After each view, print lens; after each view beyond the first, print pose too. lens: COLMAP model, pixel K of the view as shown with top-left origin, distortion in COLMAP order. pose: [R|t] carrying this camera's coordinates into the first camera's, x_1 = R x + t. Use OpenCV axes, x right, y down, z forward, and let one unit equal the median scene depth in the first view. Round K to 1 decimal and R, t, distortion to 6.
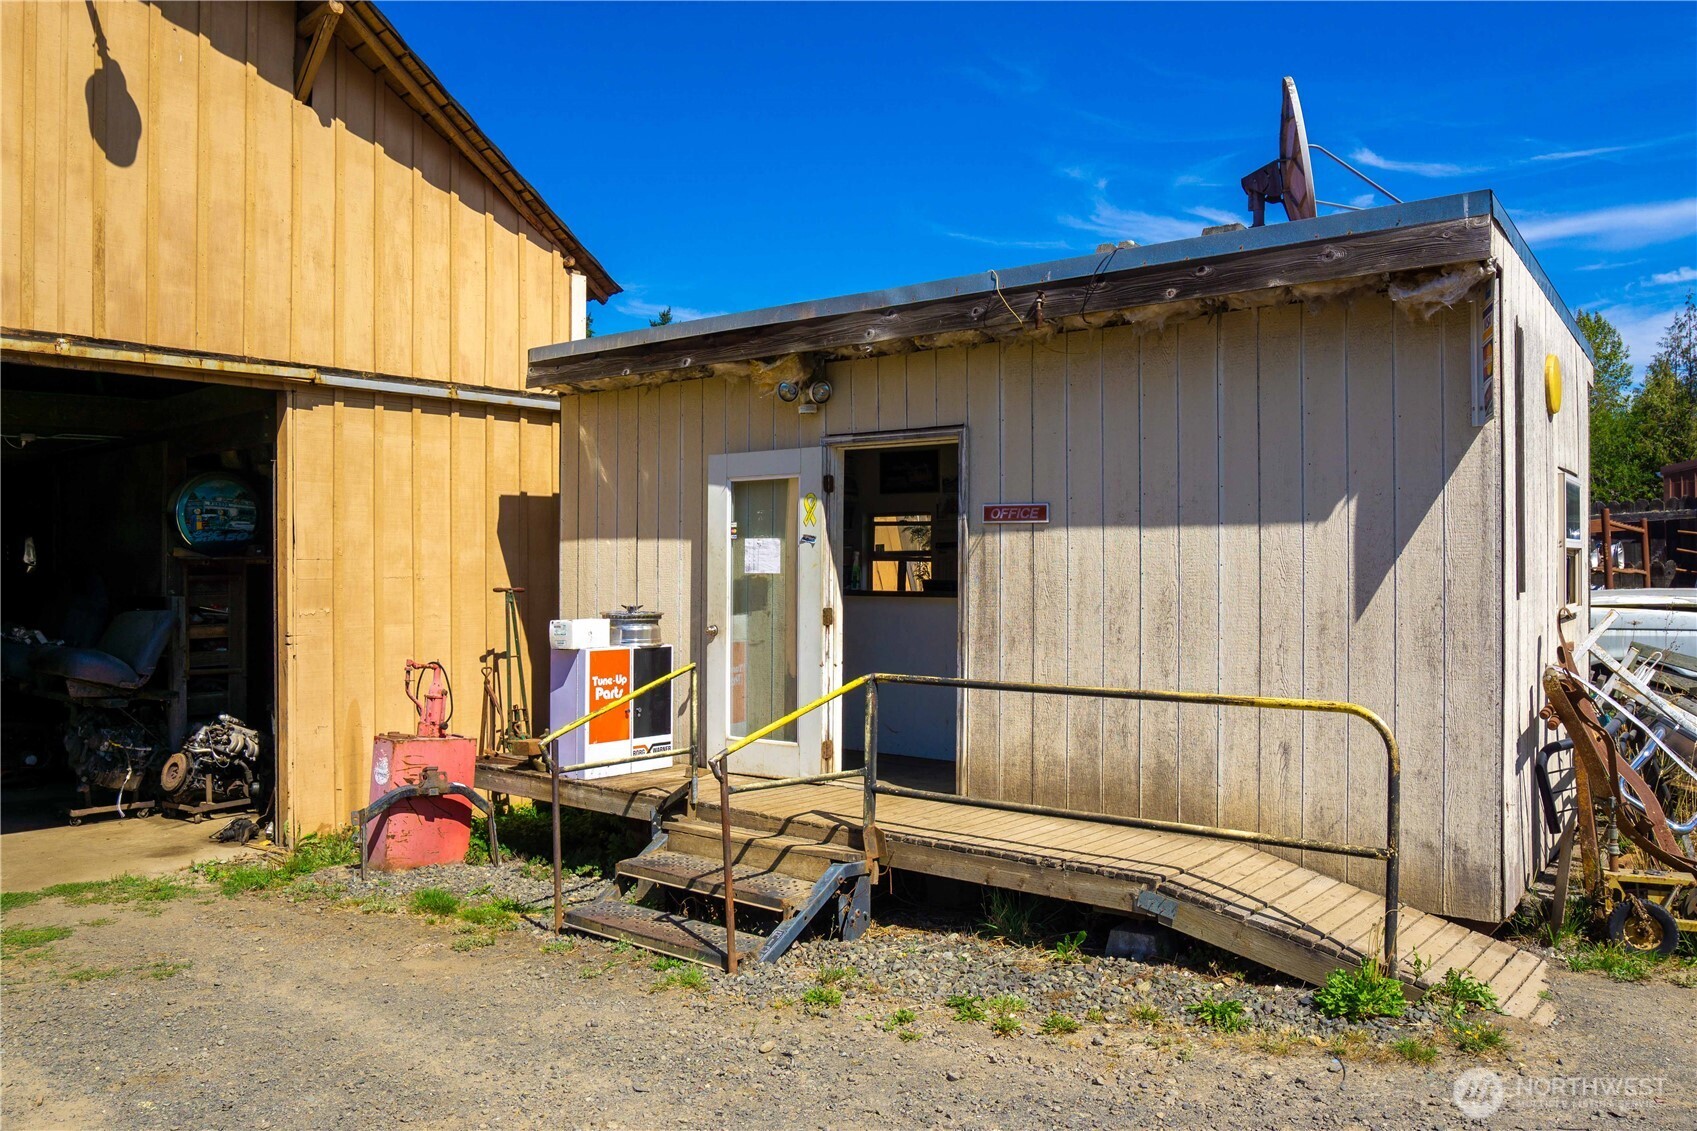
lens RADIAL K [[1219.4, 0, 844.3], [0, 1219.4, 559.3], [0, 0, 1]] dist [-0.050791, 0.011282]
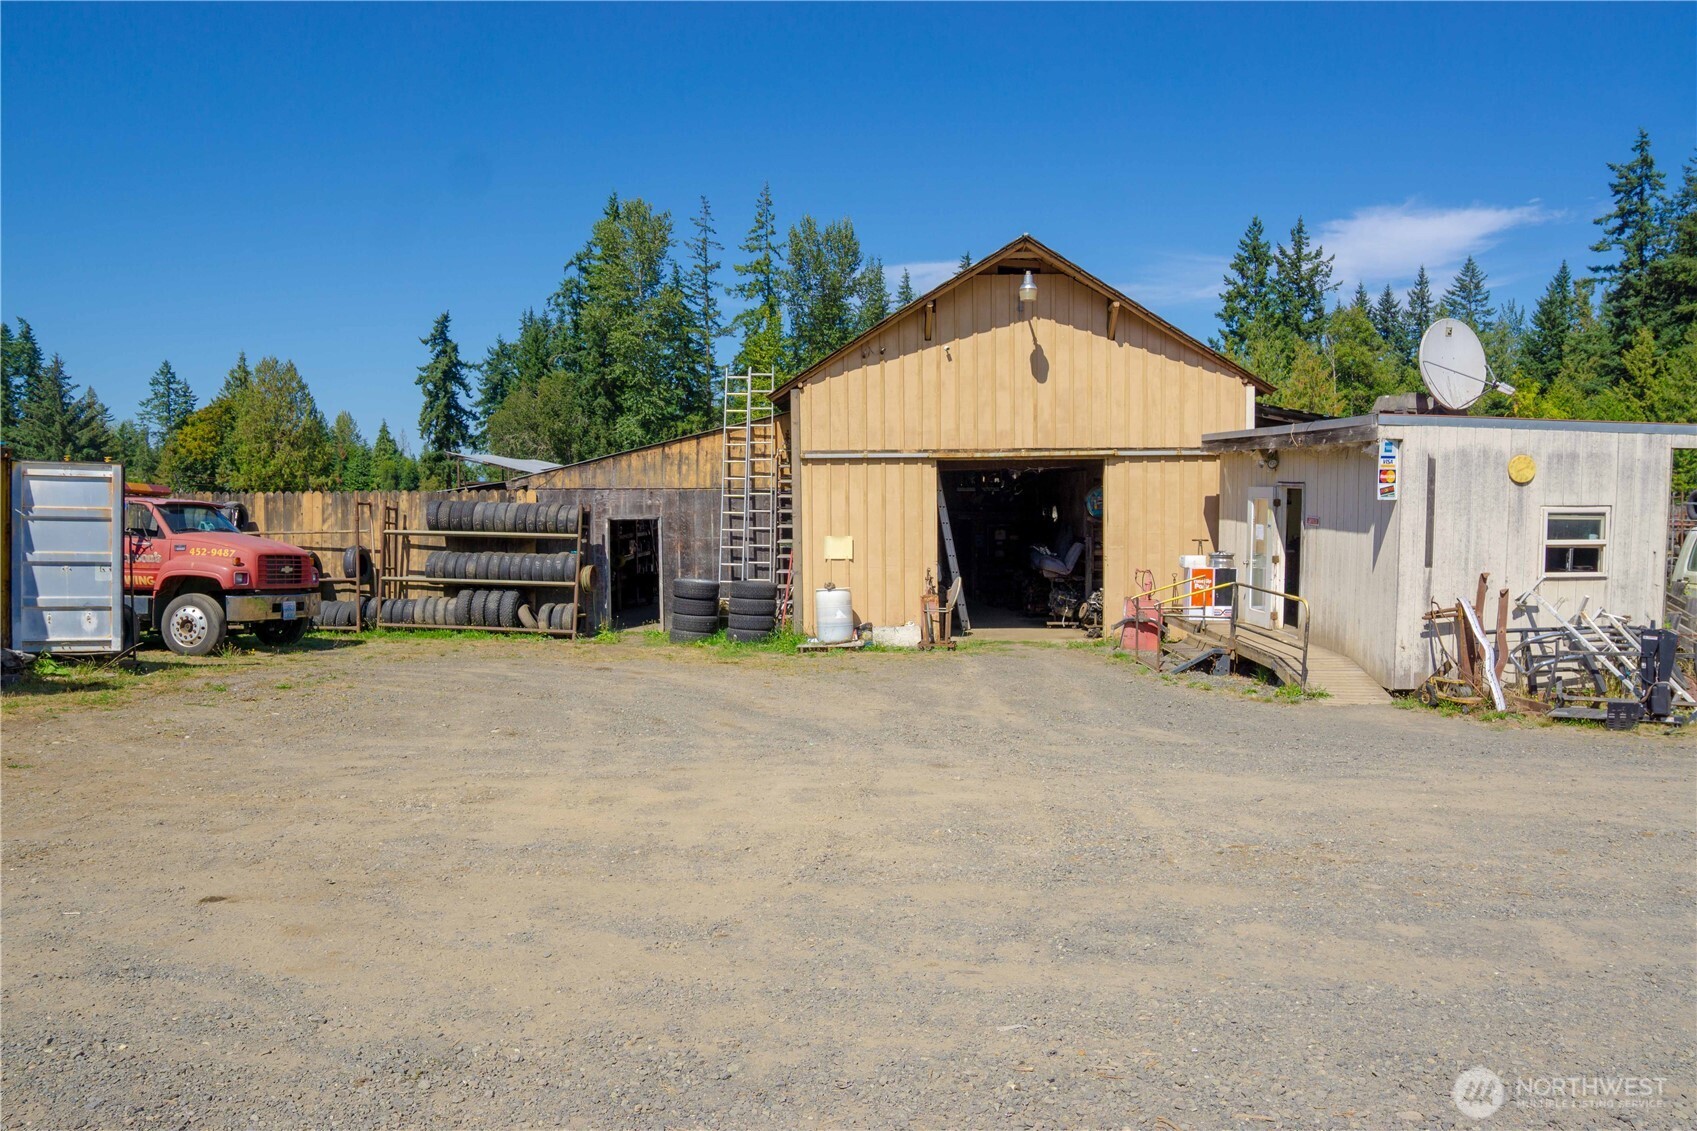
lens RADIAL K [[1219.4, 0, 843.7], [0, 1219.4, 566.1], [0, 0, 1]] dist [-0.050791, 0.011282]
pose [[0.624125, 0.053225, -0.779509, 1.179109], [0.009001, 0.997121, 0.075290, -0.113220], [0.781272, -0.054007, 0.621849, -1.006572]]
